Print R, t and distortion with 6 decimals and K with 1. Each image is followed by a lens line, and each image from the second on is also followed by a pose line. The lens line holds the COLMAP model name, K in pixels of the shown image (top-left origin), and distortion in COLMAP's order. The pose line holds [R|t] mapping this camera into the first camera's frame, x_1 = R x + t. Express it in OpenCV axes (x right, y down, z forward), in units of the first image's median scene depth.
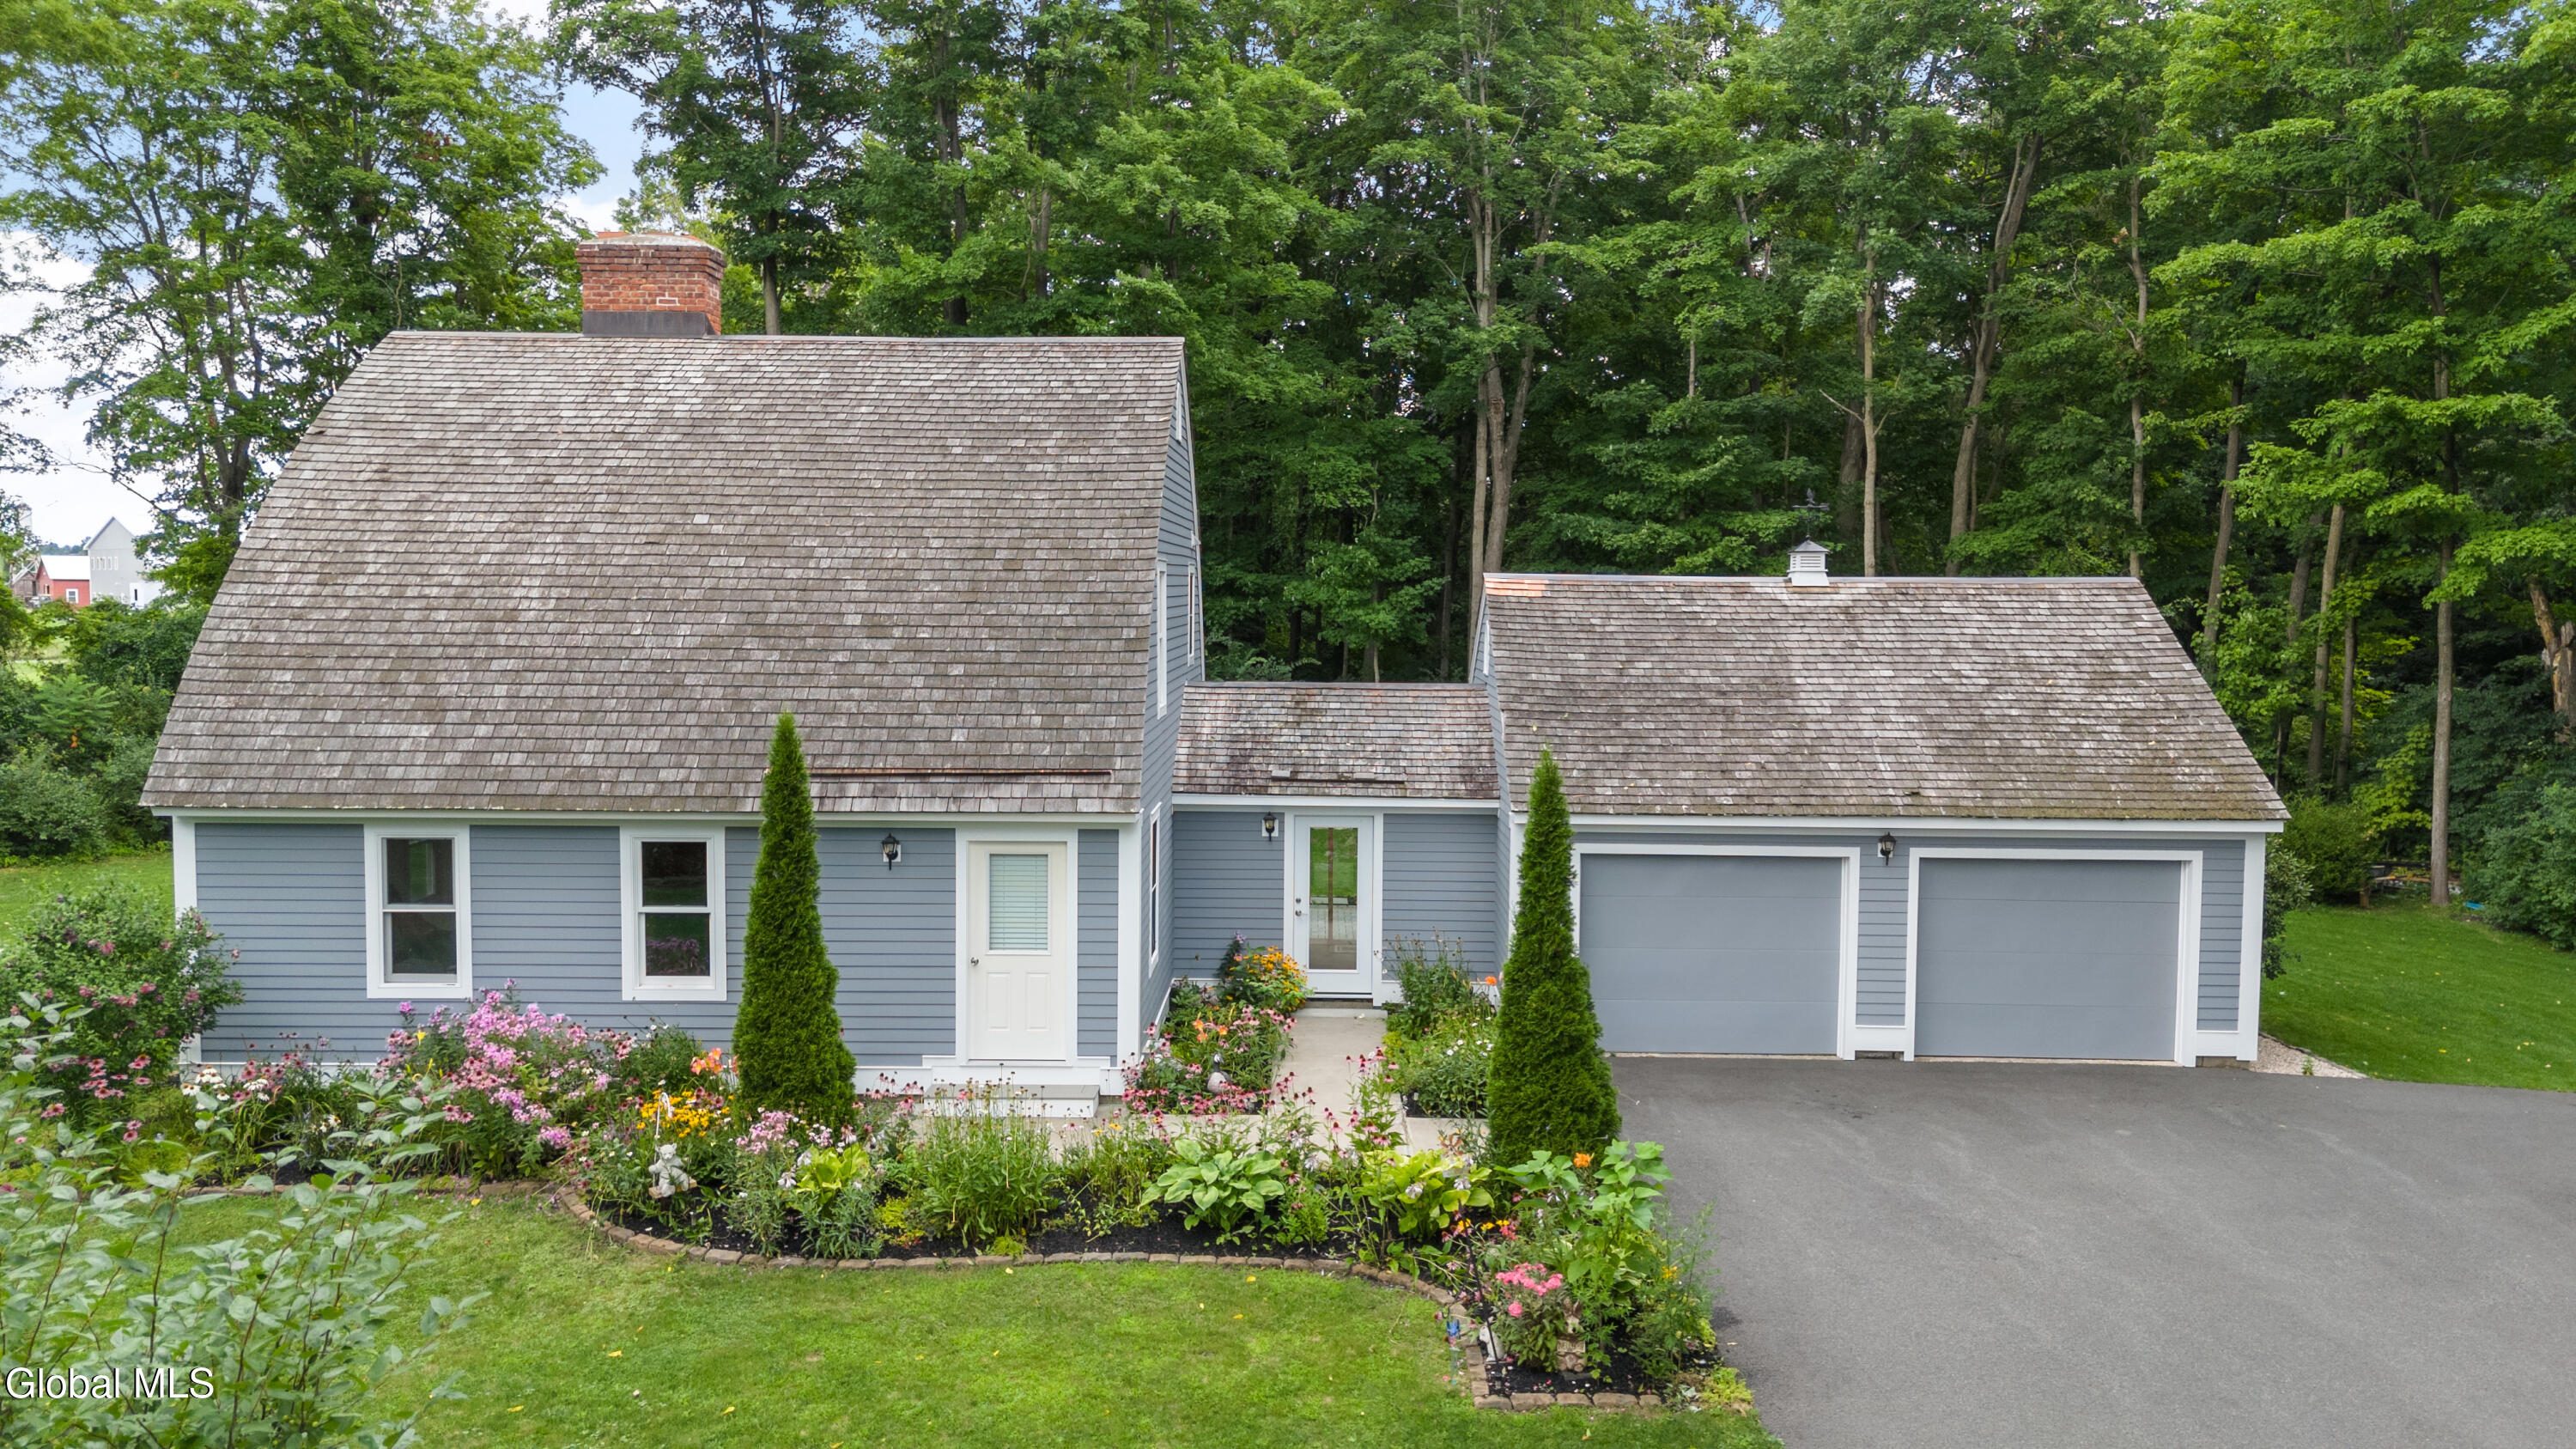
lens RADIAL K [[1885.5, 0, 1288.0], [0, 1885.5, 724.5], [0, 0, 1]] dist [0.041771, -0.004481]
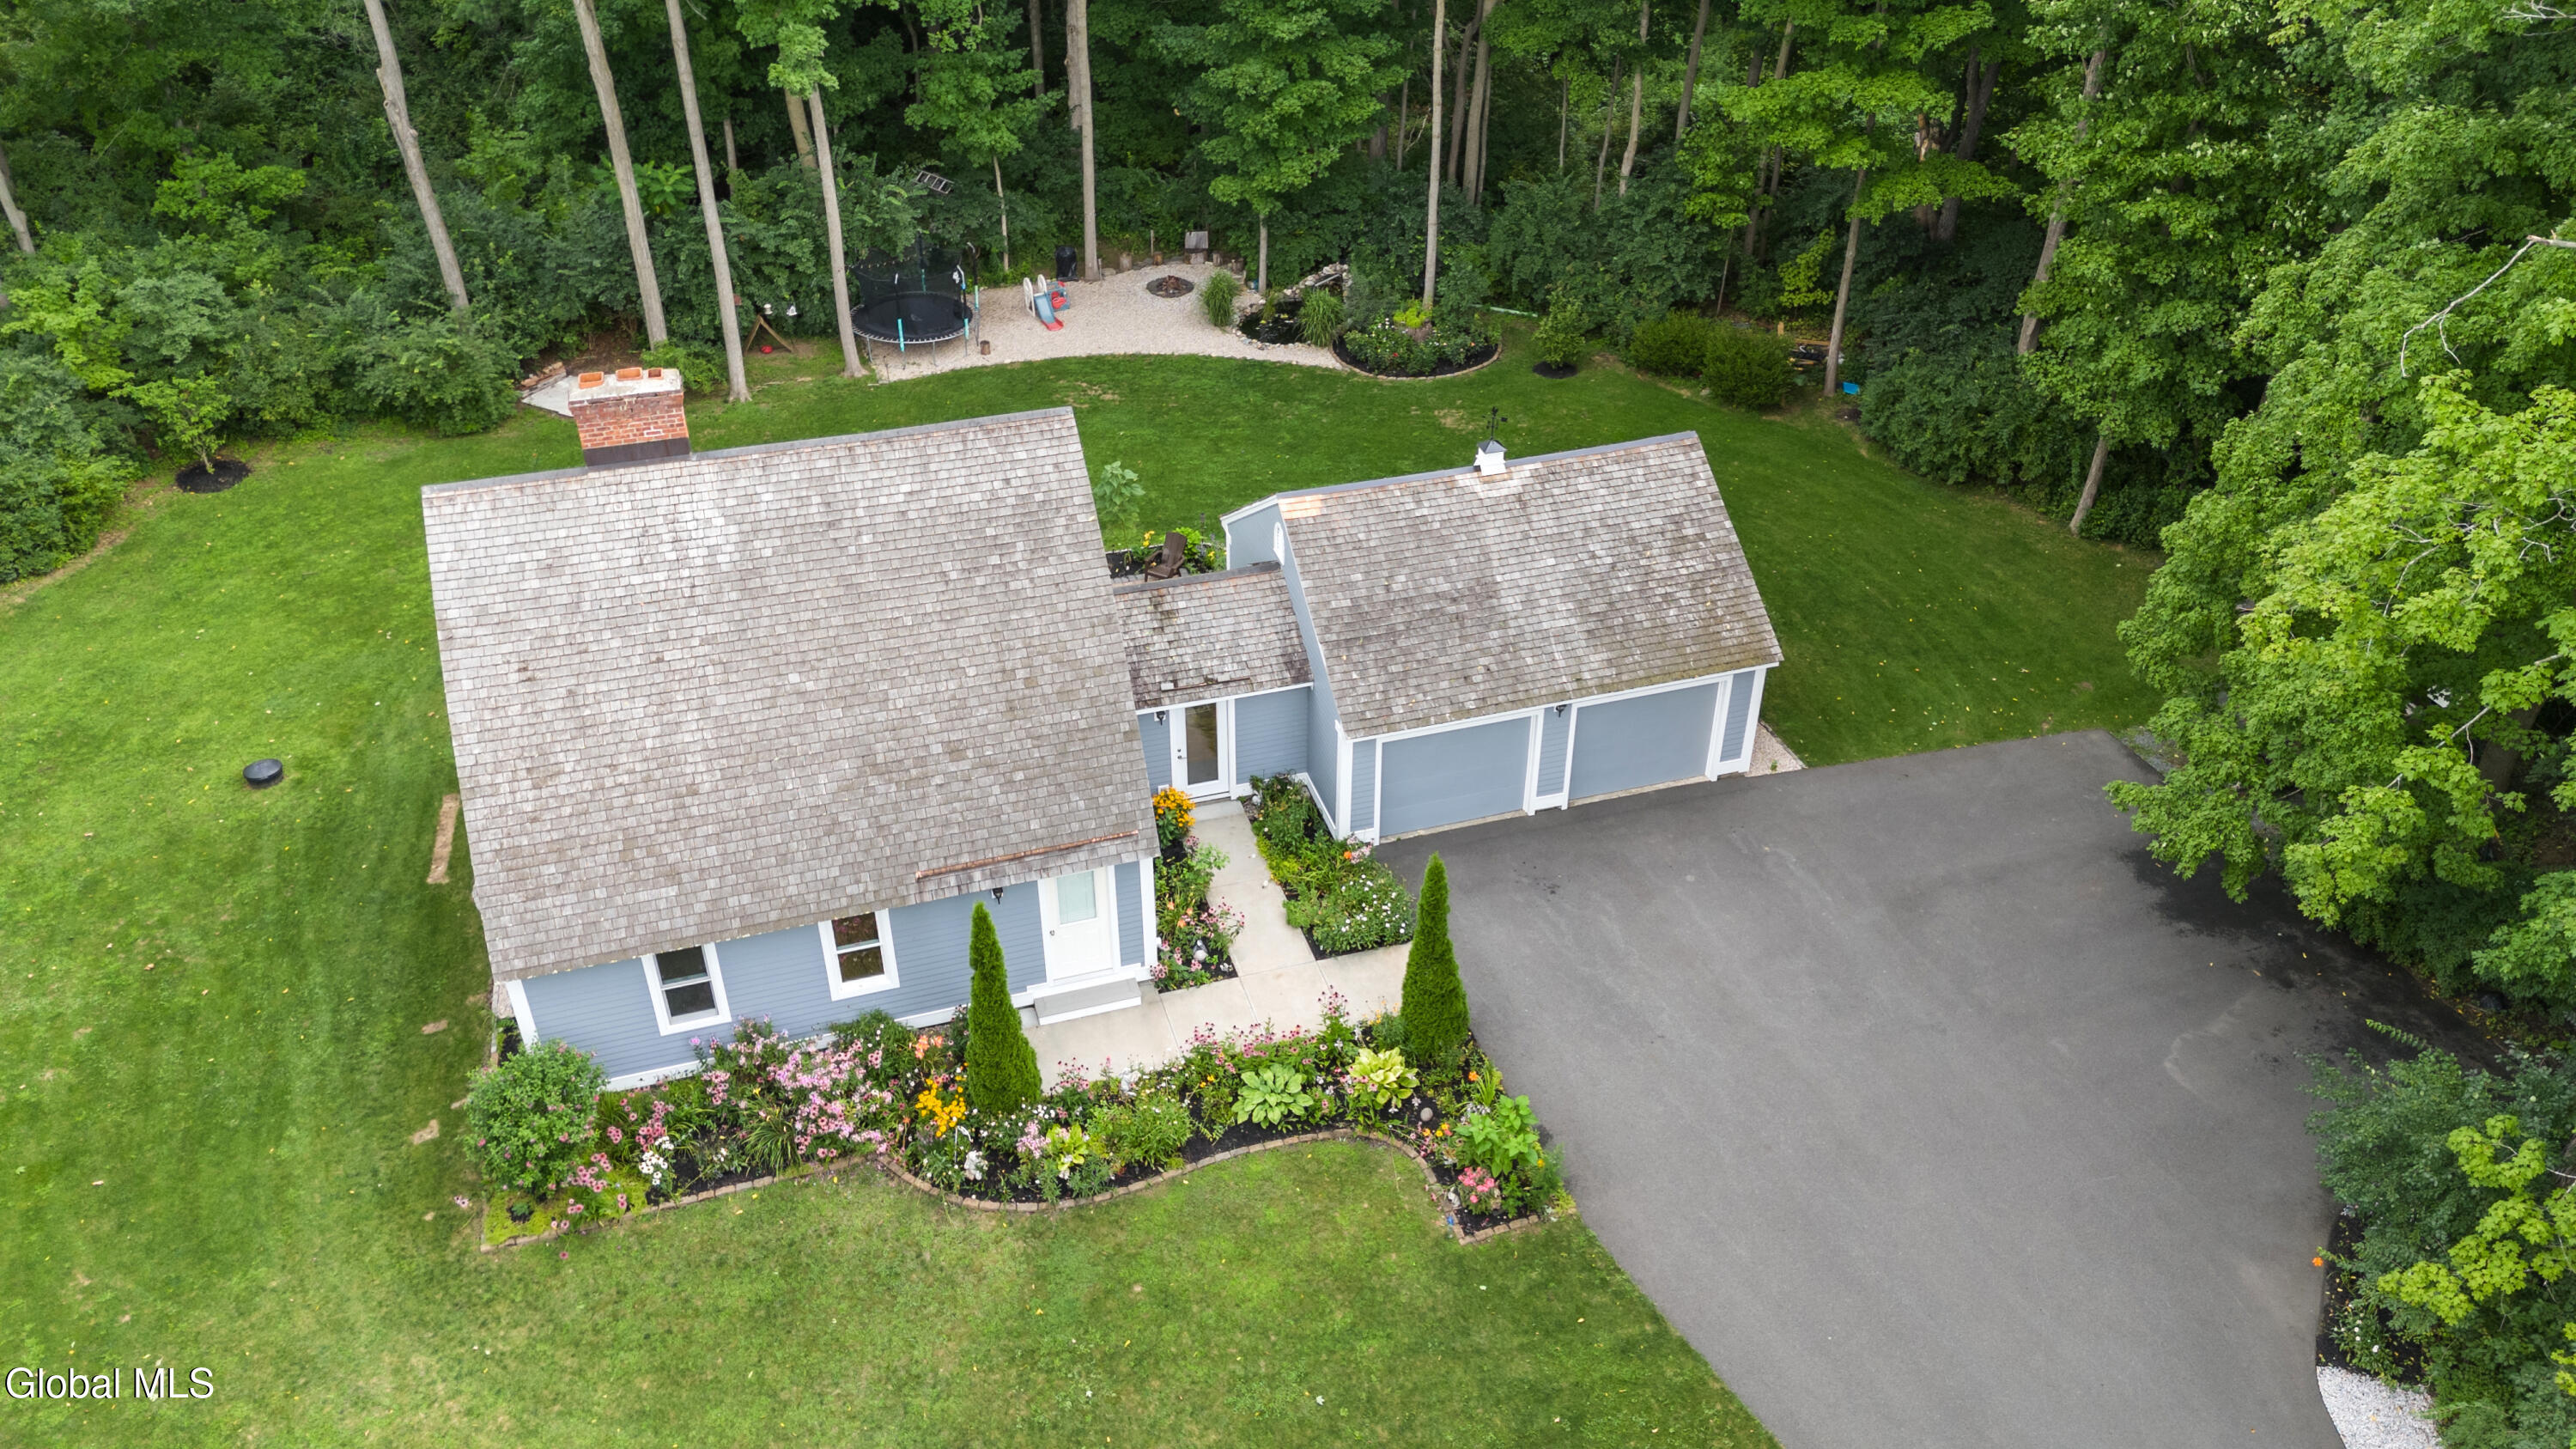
lens RADIAL K [[1830.0, 0, 1279.9], [0, 1830.0, 729.6], [0, 0, 1]] dist [0.107983, -0.121918]
pose [[0.951710, -0.185166, 0.244871, -0.325730], [0.035217, 0.858211, 0.512087, -0.794506], [-0.304972, -0.478735, 0.823289, -0.247186]]
